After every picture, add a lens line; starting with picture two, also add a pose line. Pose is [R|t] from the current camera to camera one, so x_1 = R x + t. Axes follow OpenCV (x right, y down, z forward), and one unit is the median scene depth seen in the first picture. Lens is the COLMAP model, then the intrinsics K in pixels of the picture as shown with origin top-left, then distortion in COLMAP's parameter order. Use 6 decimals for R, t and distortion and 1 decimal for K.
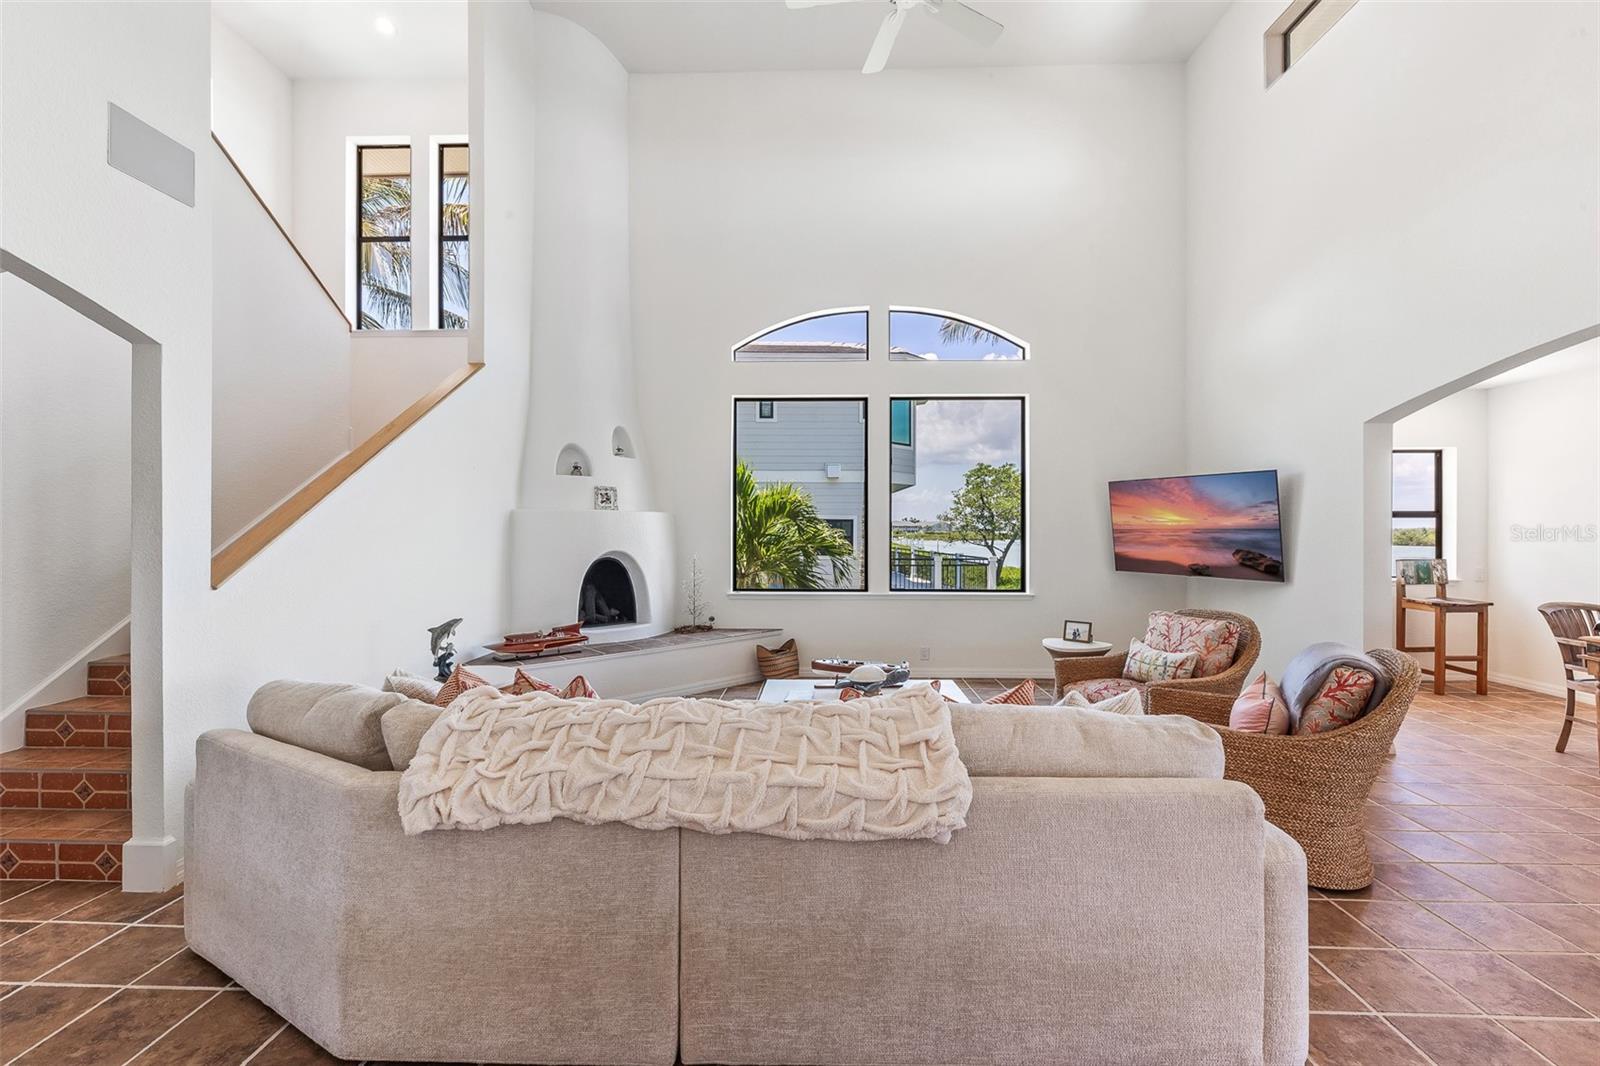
lens RADIAL K [[677.1, 0, 792.4], [0, 677.1, 535.5], [0, 0, 1]] dist [0.007157, -0.000097]
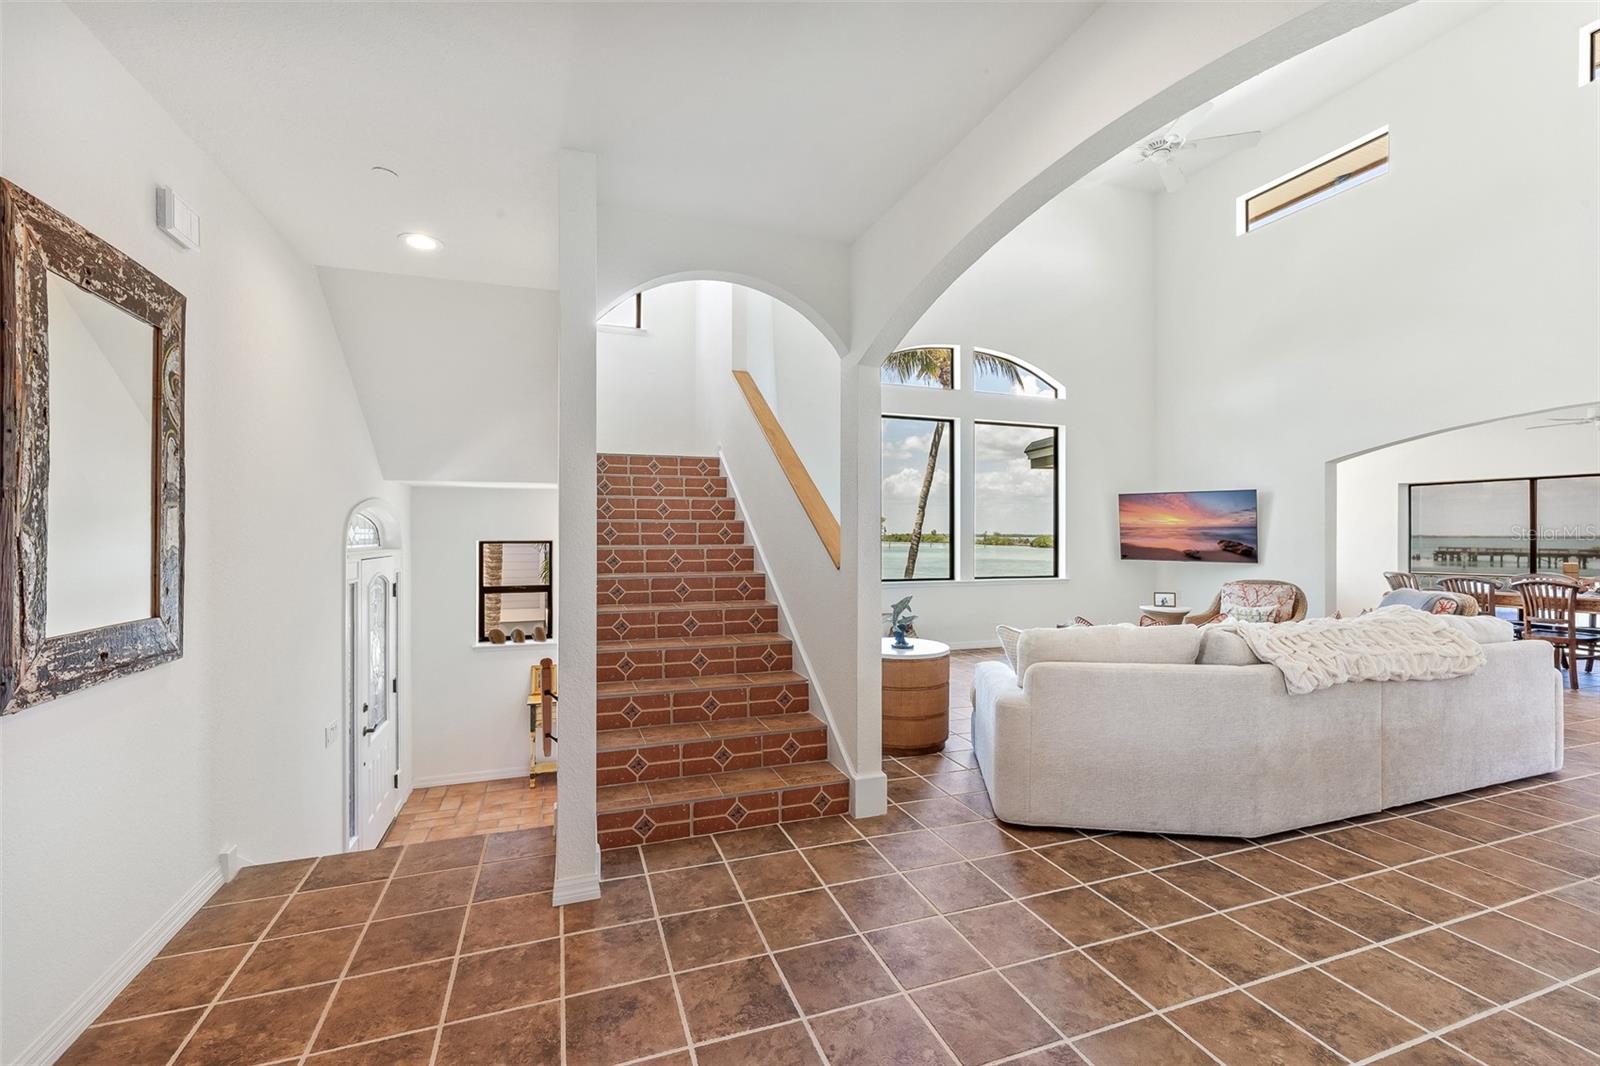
lens RADIAL K [[677.1, 0, 803.5], [0, 677.1, 534.4], [0, 0, 1]] dist [0.007157, -0.000097]
pose [[0.922953, 0.000705, 0.384912, -0.720863], [-0.000311, 0.999999, -0.001085, 0.007768], [-0.384913, 0.000882, 0.922953, -0.037196]]
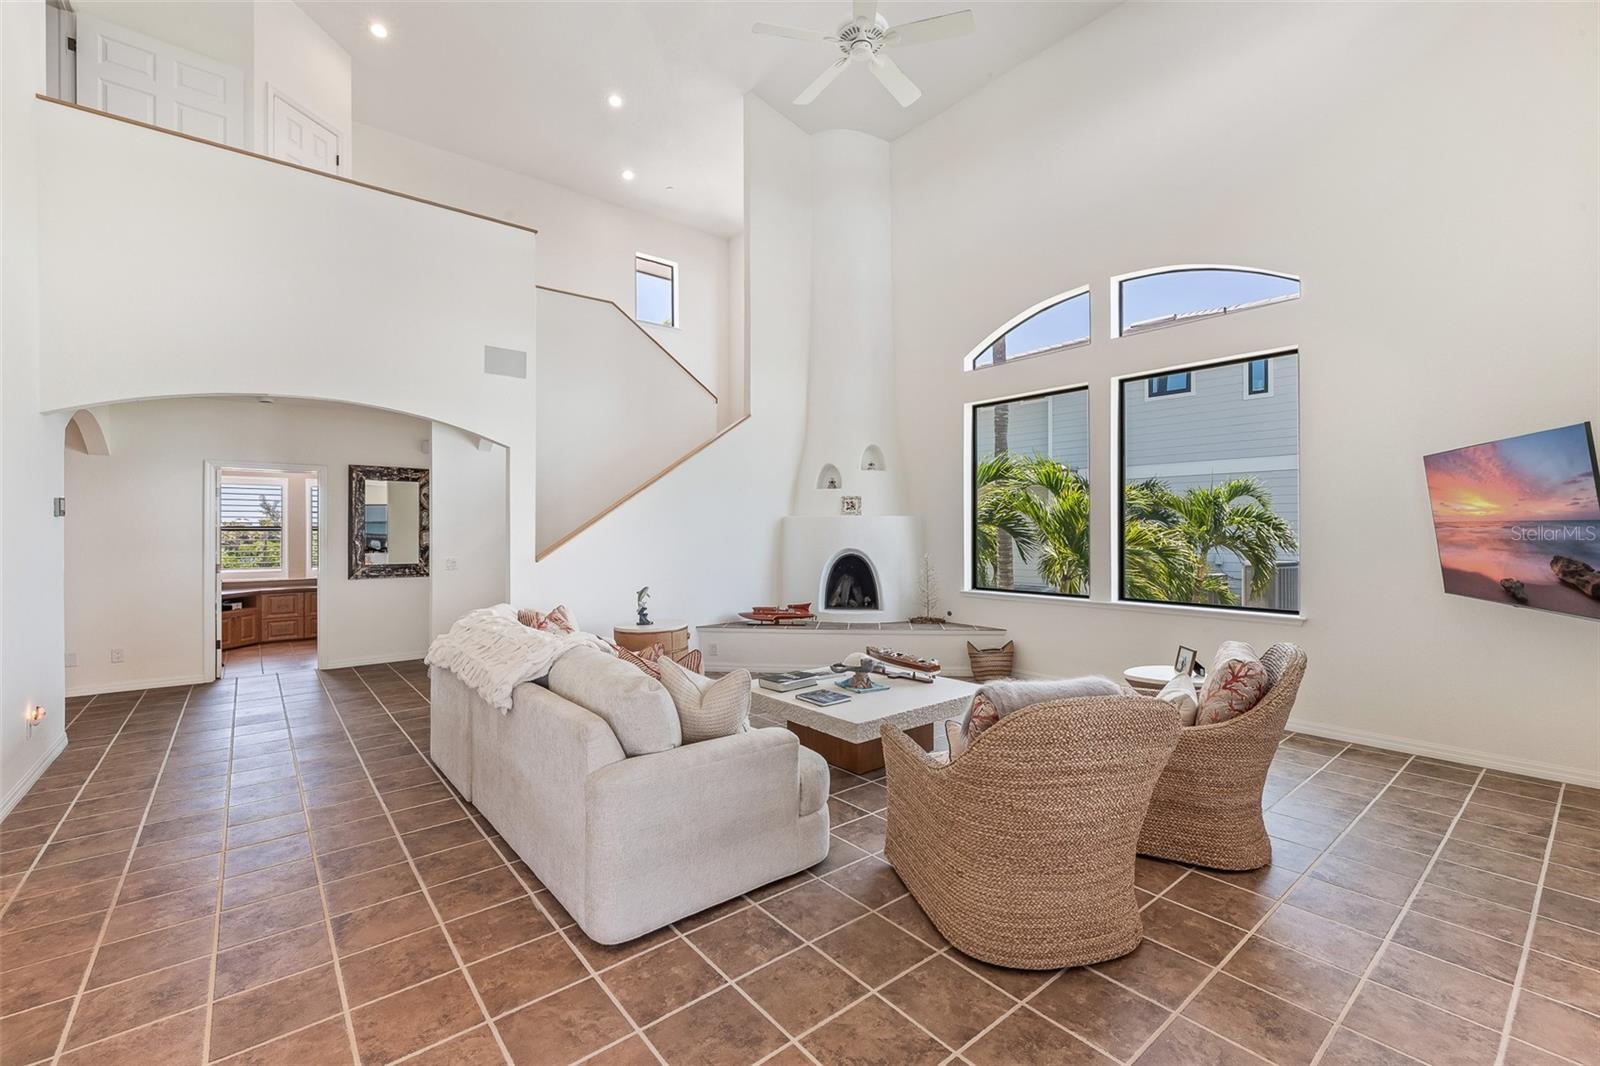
lens RADIAL K [[677.1, 0, 802.4], [0, 677.1, 531.5], [0, 0, 1]] dist [0.007157, -0.000097]
pose [[0.670584, -0.008020, -0.741791, 0.596815], [0.001278, 0.999953, -0.009656, 0.003862], [0.741833, 0.005528, 0.670562, 0.116399]]
